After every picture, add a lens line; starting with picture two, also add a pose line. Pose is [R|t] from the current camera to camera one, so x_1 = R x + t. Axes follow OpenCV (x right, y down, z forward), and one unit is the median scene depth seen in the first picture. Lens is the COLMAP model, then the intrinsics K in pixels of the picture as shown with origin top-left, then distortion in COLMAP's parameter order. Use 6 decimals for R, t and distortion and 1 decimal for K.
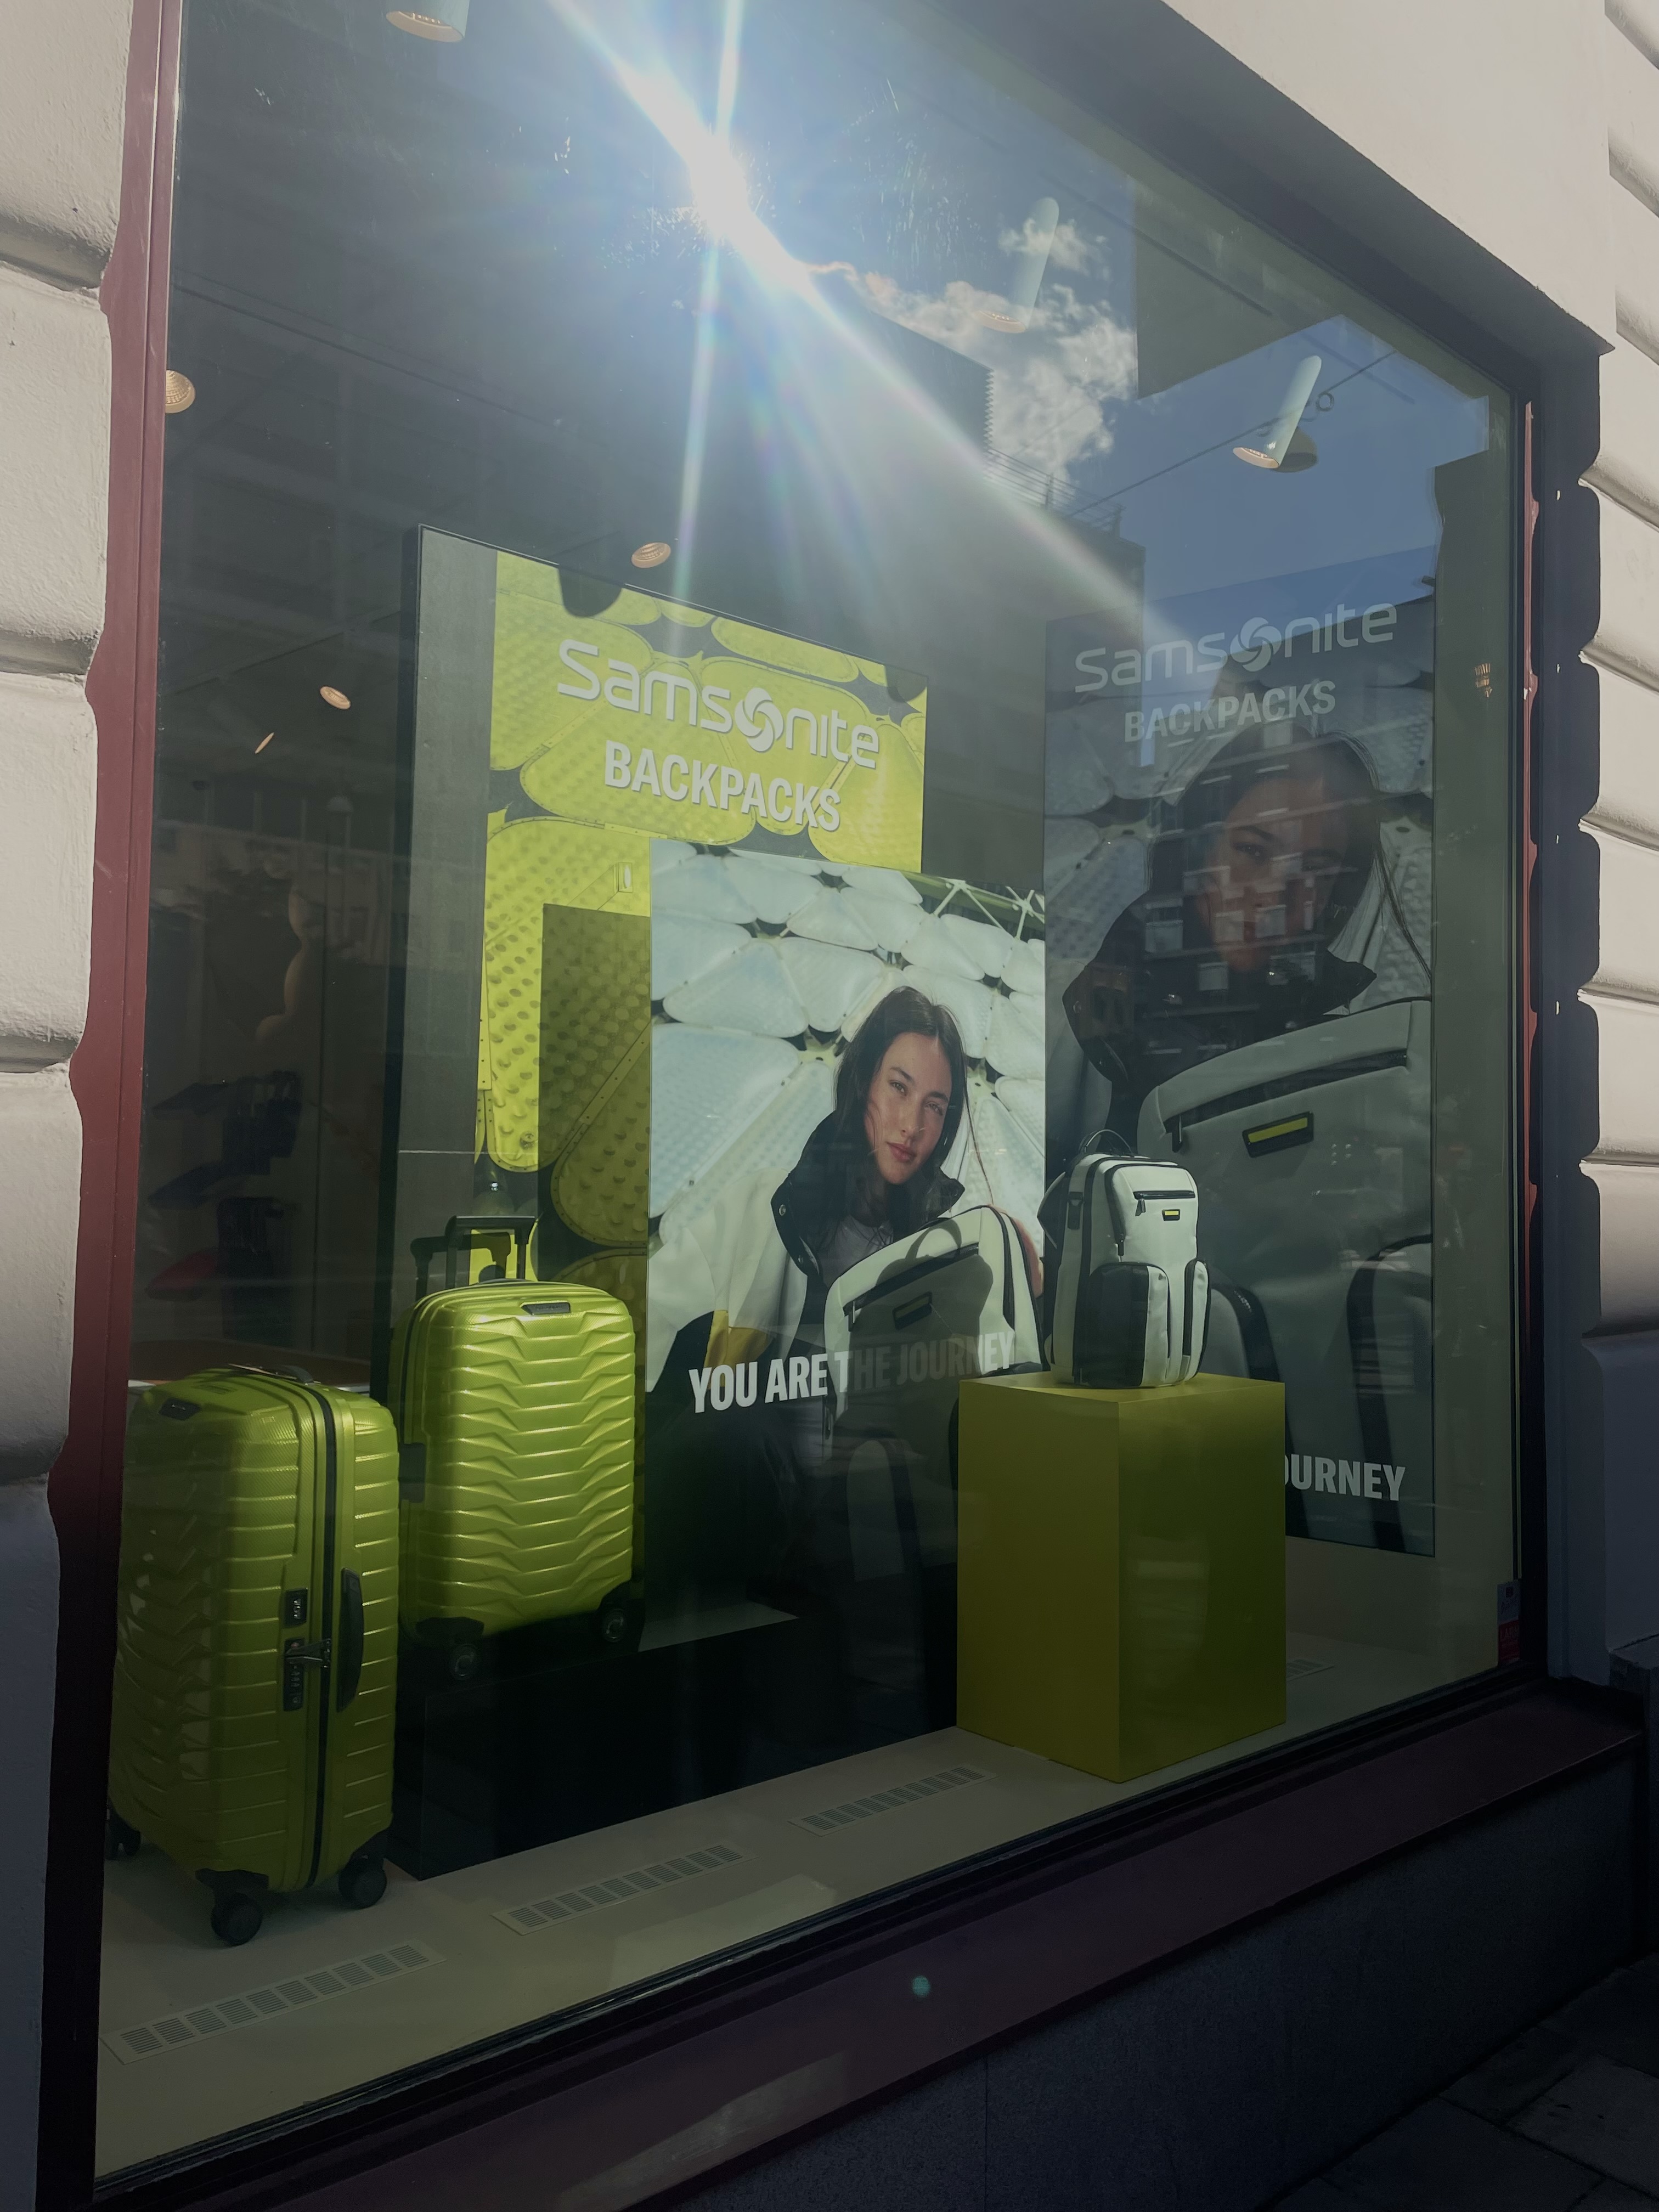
lens RADIAL K [[1695.0, 0, 834.4], [0, 1695.0, 1114.4], [0, 0, 1]] dist [0.108939, -0.145511]
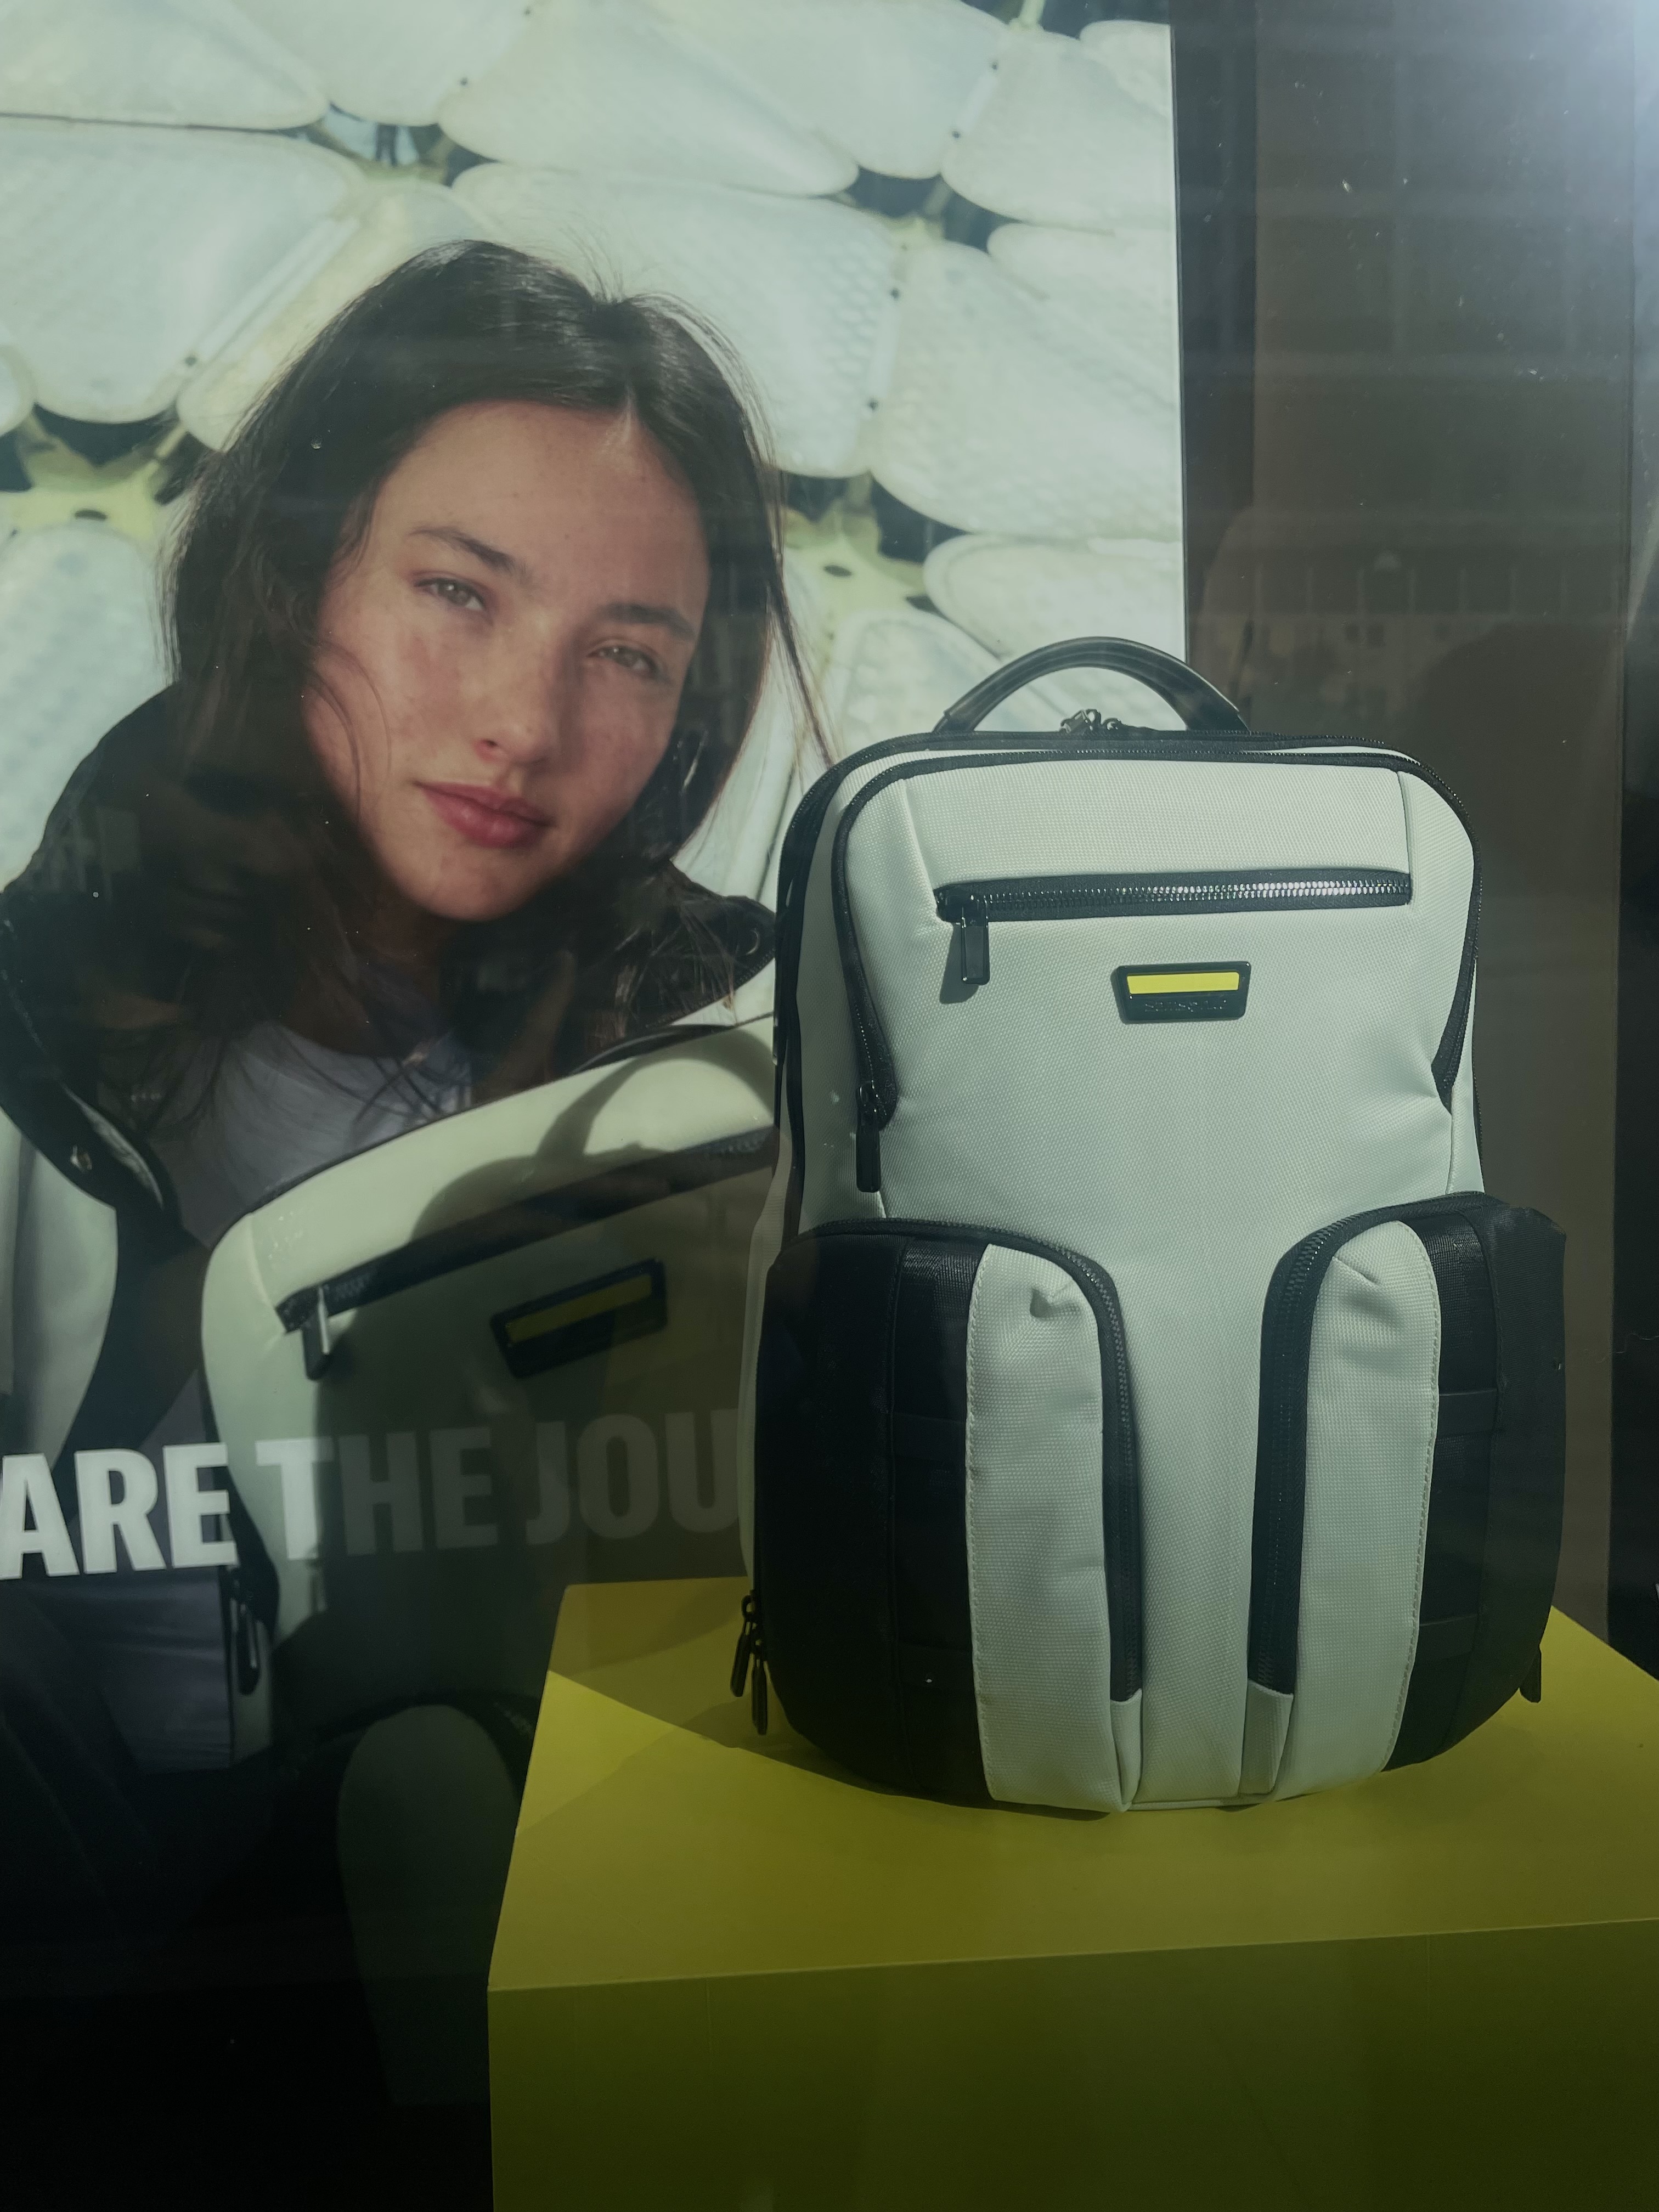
lens RADIAL K [[1695.0, 0, 834.4], [0, 1695.0, 1114.4], [0, 0, 1]] dist [0.108939, -0.145511]
pose [[0.790766, 0.018259, -0.611846, 0.285004], [0.049786, 0.994325, 0.094018, 0.051526], [0.610090, -0.104808, 0.785369, 0.803256]]
